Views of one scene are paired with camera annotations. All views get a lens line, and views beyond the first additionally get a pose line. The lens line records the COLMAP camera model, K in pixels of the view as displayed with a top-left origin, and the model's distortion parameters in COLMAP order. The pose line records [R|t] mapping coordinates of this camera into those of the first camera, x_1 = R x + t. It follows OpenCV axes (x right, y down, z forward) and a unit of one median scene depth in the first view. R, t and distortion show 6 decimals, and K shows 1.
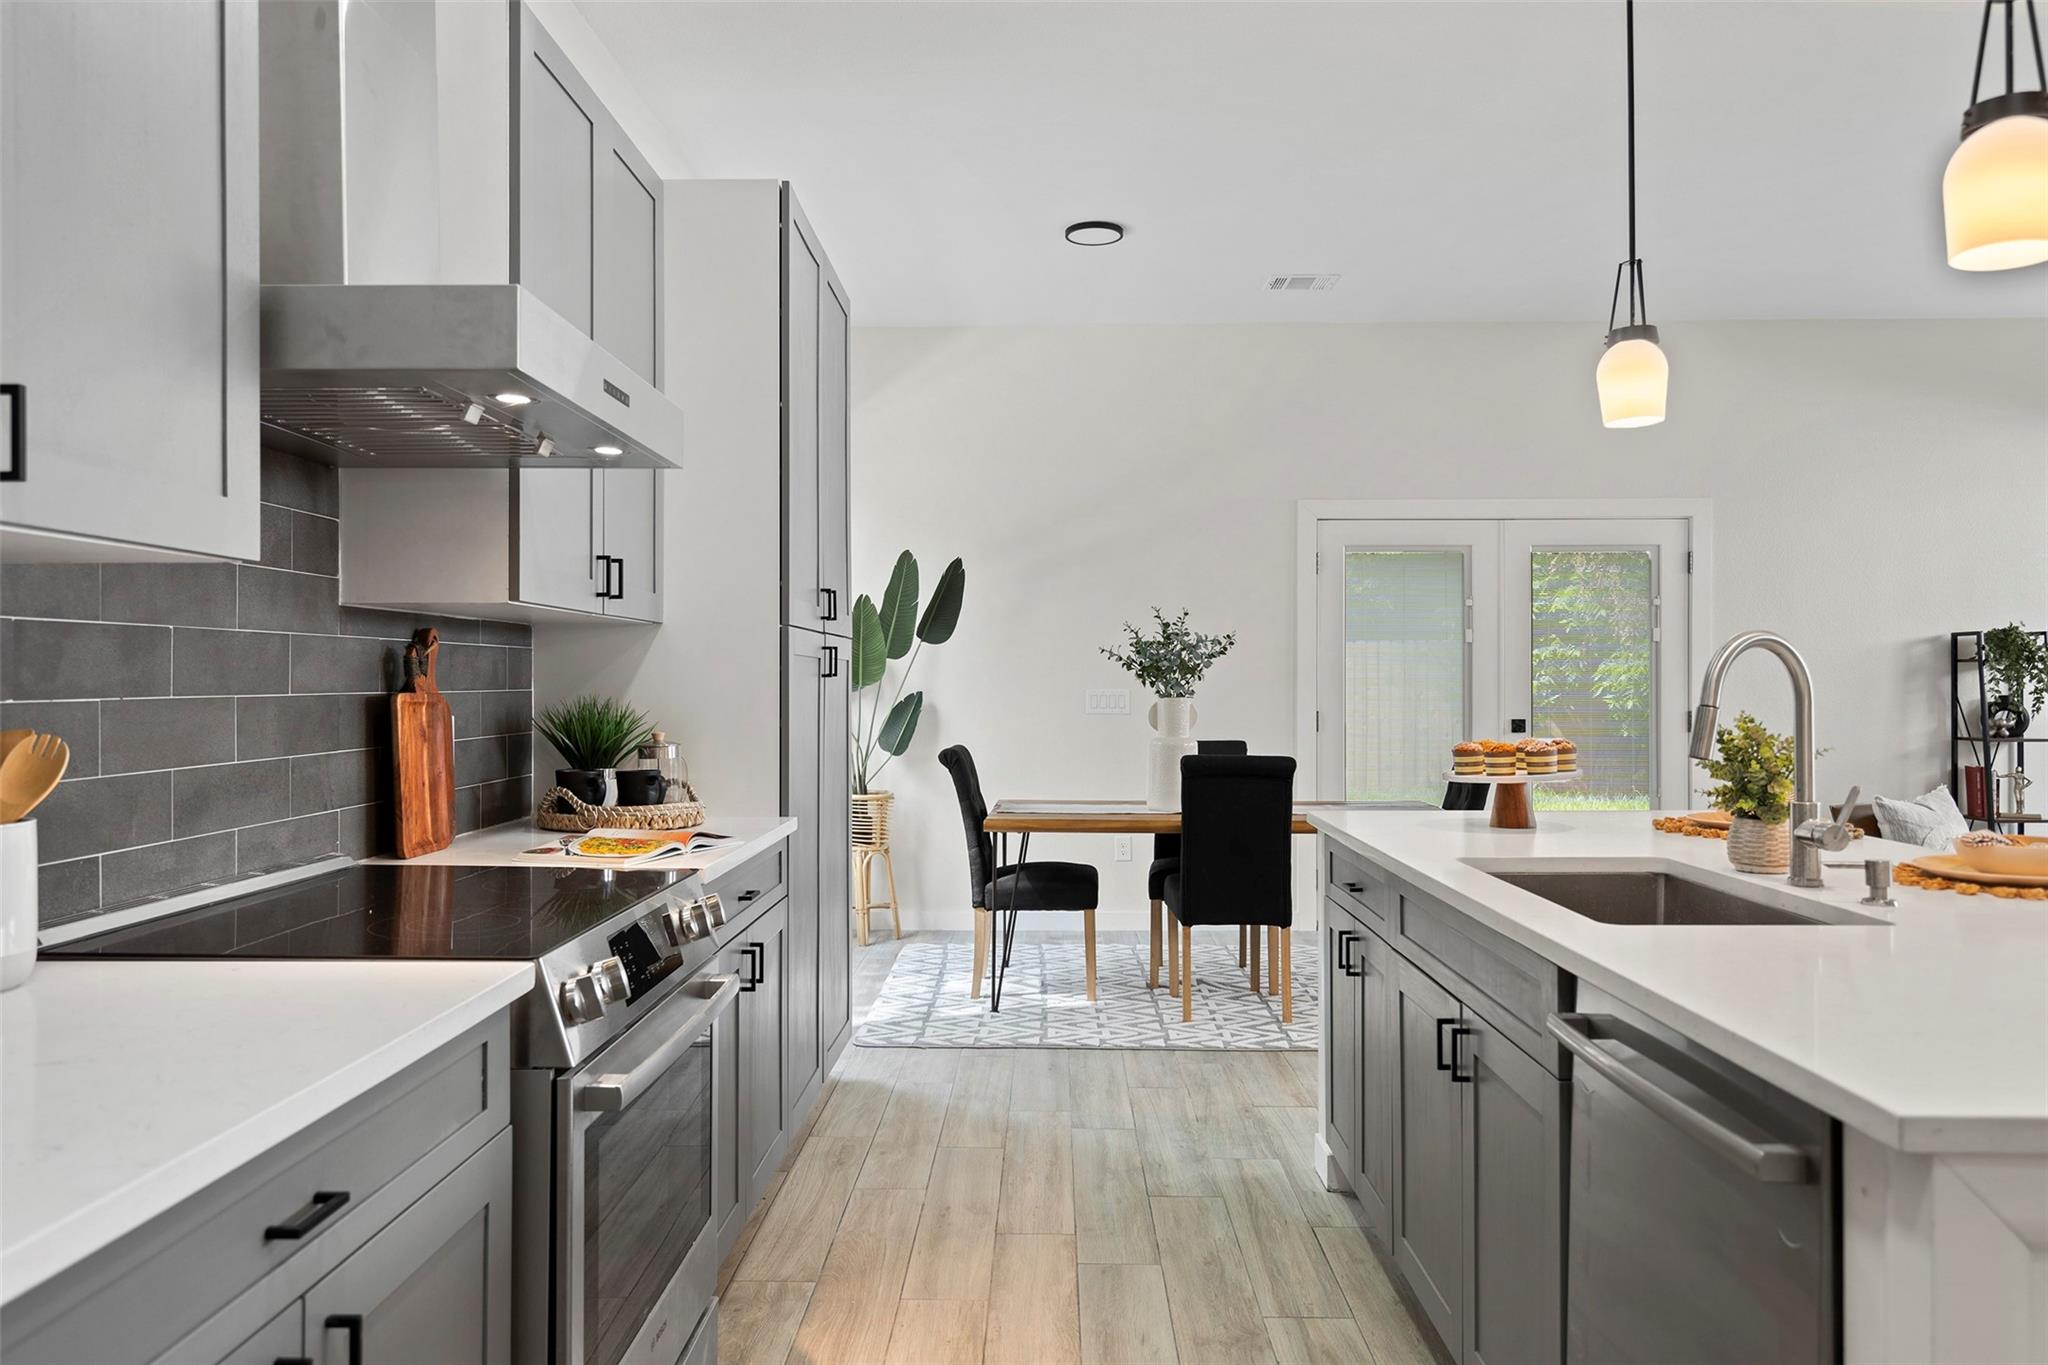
lens RADIAL K [[1420.7, 0, 1009.0], [0, 1420.7, 680.6], [0, 0, 1]] dist [0.006218, 0.006706]
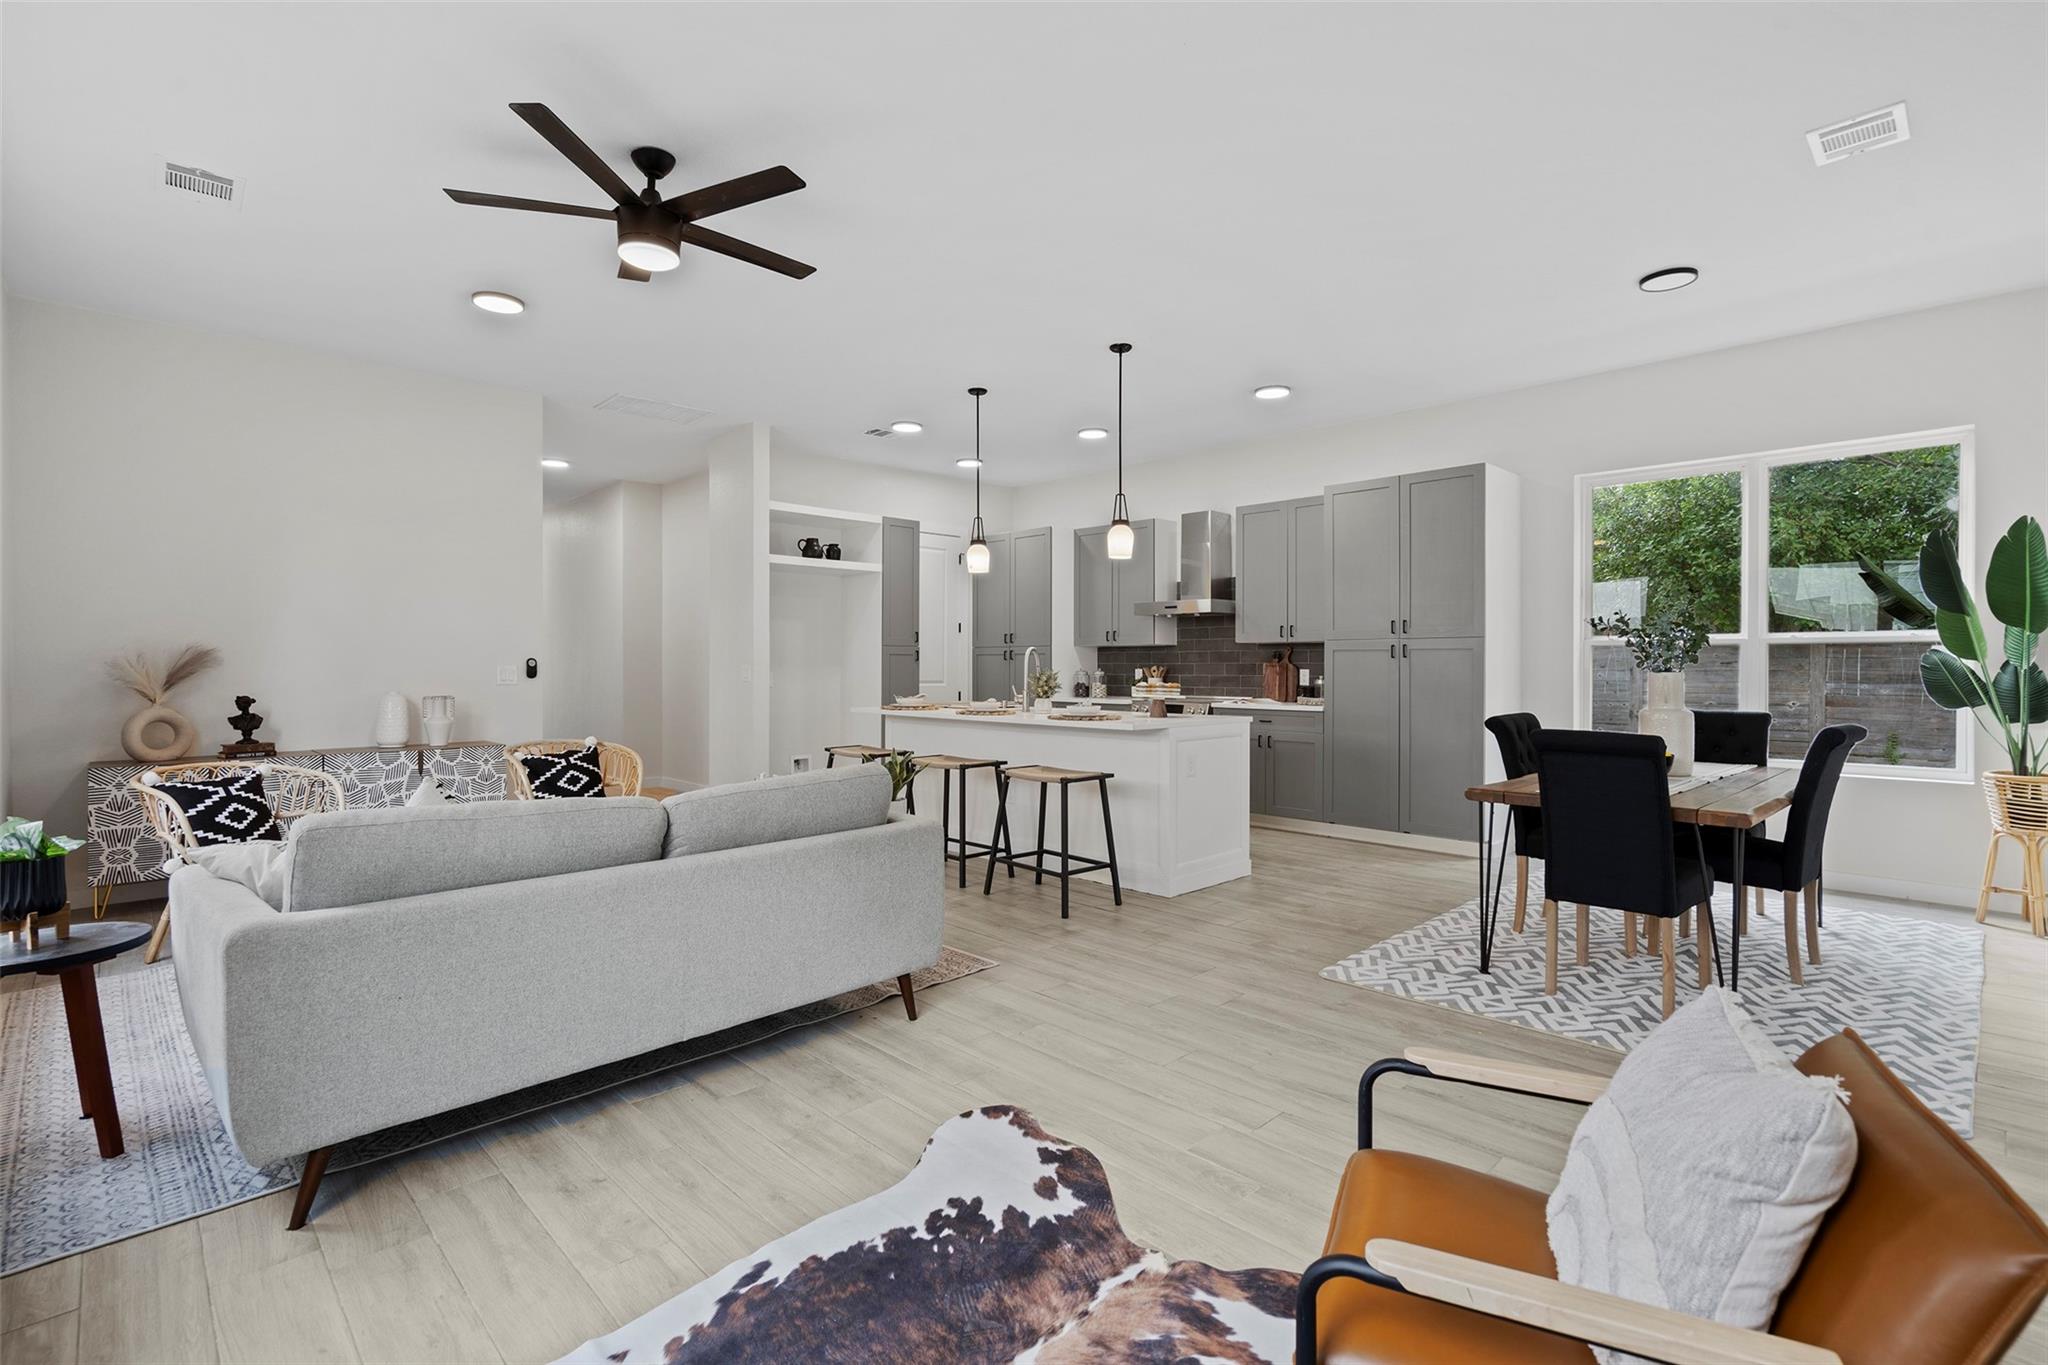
lens RADIAL K [[940.5, 0, 1039.7], [0, 940.5, 671.9], [0, 0, 1]] dist [0.002217, 0.001556]
pose [[-0.693353, 0.007879, -0.720555, 1.230492], [0.002236, 0.999959, 0.008783, 0.005064], [0.720595, 0.004479, -0.693342, 1.448935]]
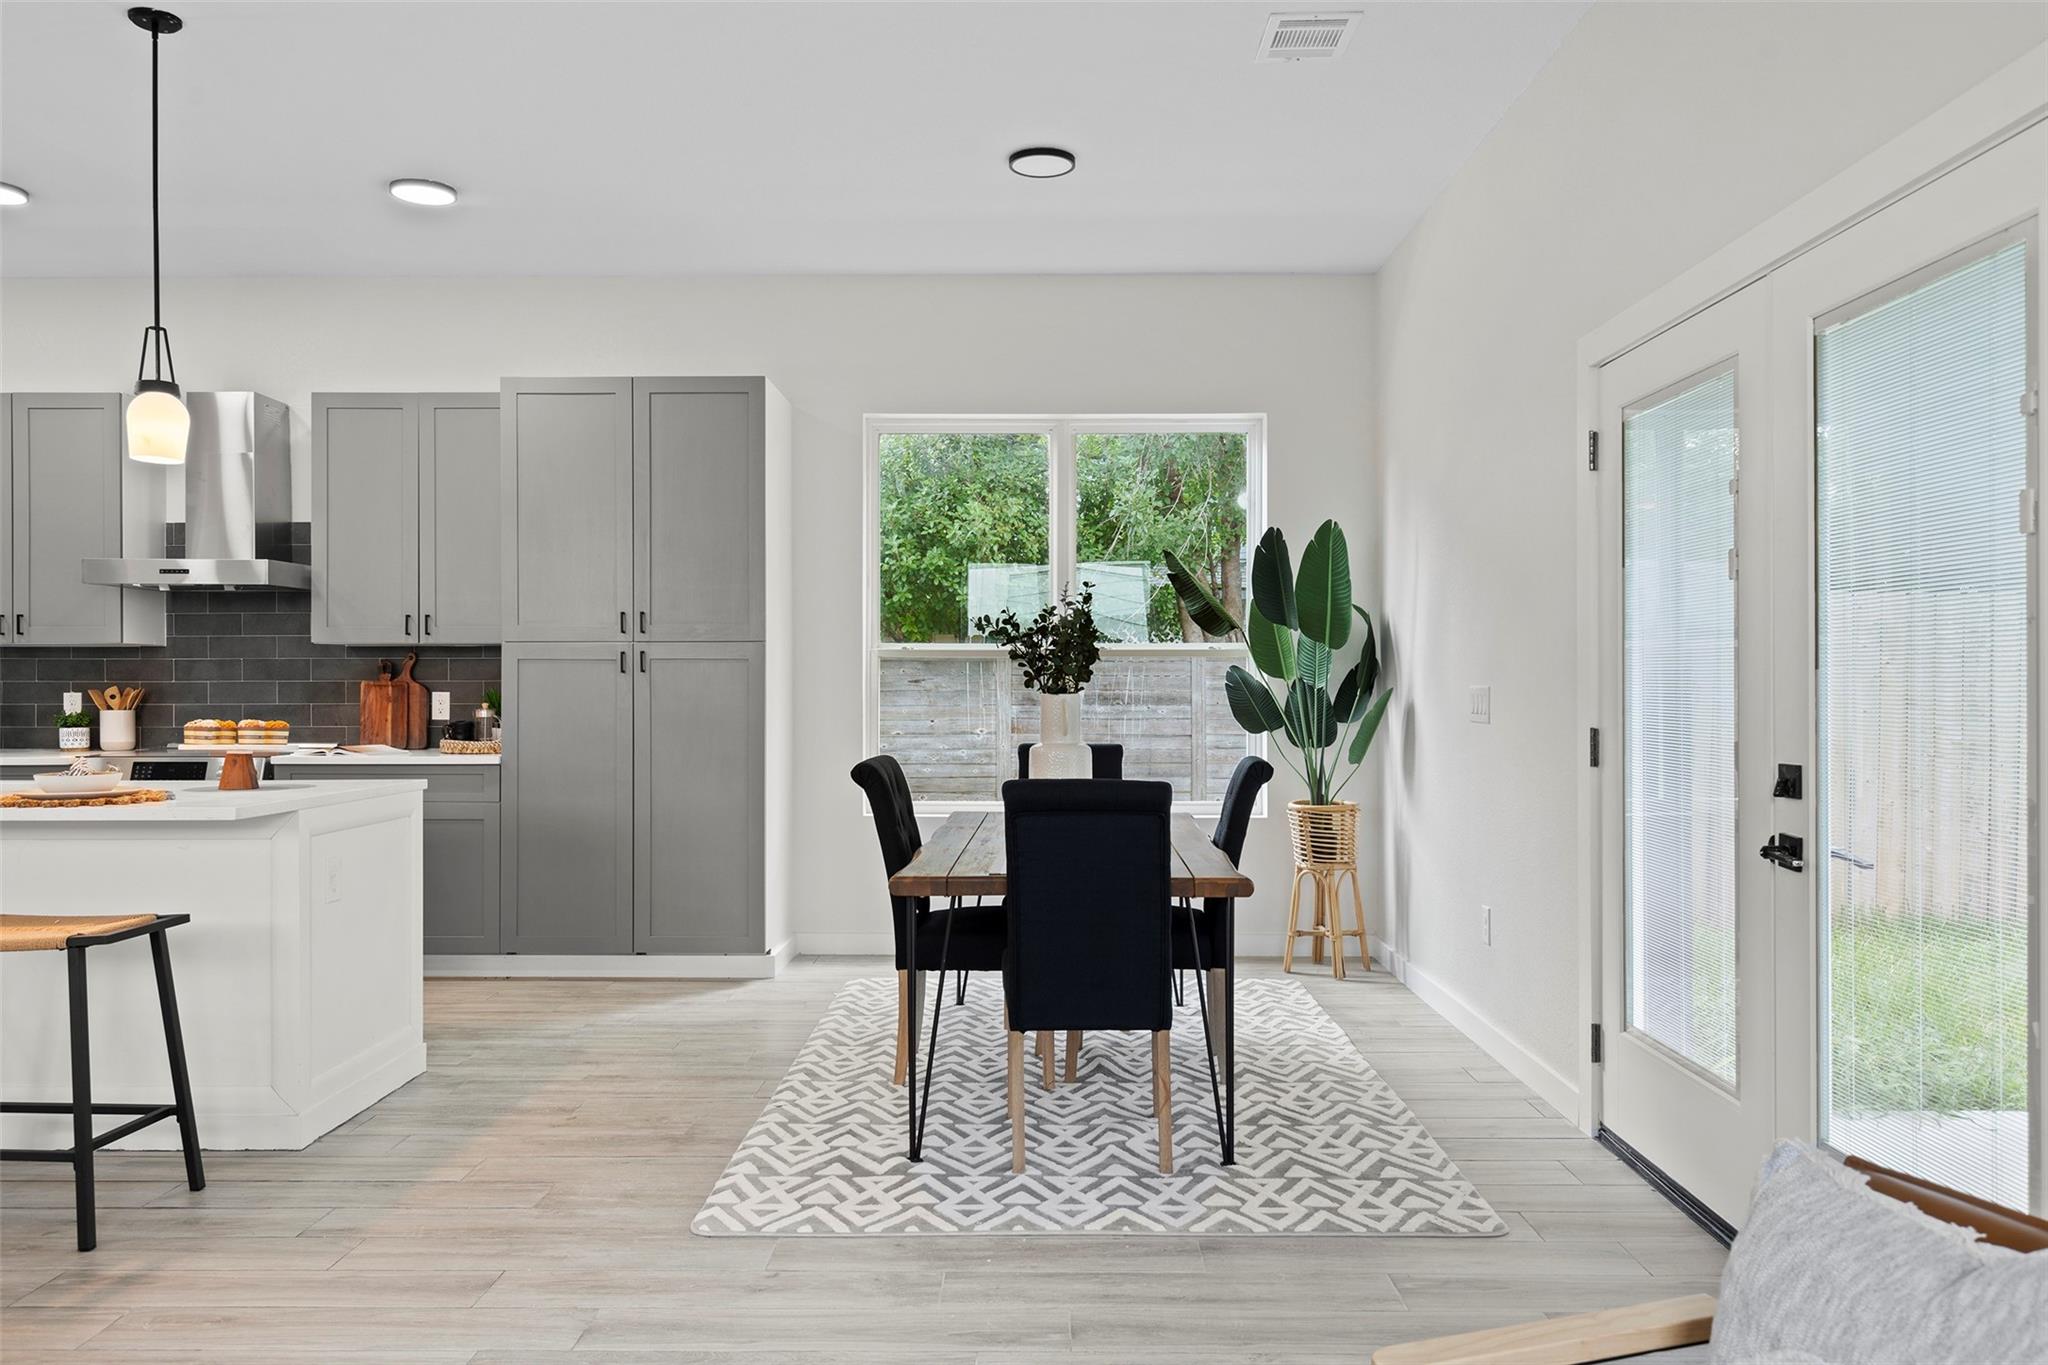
lens RADIAL K [[1448.9, 0, 1013.6], [0, 1448.9, 687.4], [0, 0, 1]] dist [0.013360, -0.006144]
pose [[0.006899, 0.005033, -0.999964, 1.187664], [0.001743, 0.999986, 0.005045, 0.005330], [0.999975, -0.001778, 0.006890, 1.209927]]
